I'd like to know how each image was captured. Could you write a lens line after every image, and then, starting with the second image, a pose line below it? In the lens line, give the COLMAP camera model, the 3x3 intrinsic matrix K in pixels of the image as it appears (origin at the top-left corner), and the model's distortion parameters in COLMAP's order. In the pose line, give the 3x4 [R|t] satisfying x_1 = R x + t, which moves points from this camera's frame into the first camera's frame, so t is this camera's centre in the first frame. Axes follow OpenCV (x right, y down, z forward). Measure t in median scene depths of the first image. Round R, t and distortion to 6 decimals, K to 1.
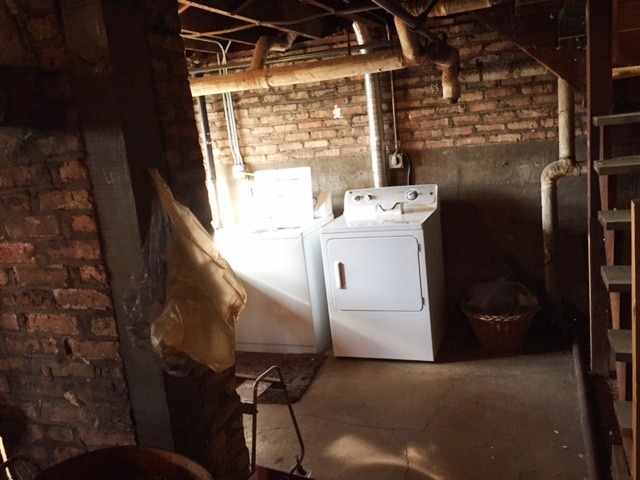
lens RADIAL K [[552.2, 0, 320.3], [0, 552.2, 241.6], [0, 0, 1]] dist [0.006775, -0.002566]
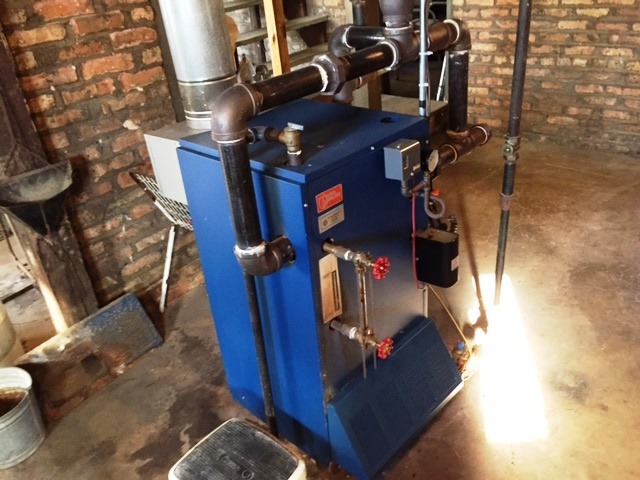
lens RADIAL K [[552.2, 0, 319.7], [0, 552.2, 239.5], [0, 0, 1]] dist [0.006775, -0.002566]
pose [[0.382110, -0.386305, 0.839500, -1.566001], [0.249572, 0.917817, 0.308748, 0.250649], [-0.889778, 0.091540, 0.447119, 0.027163]]
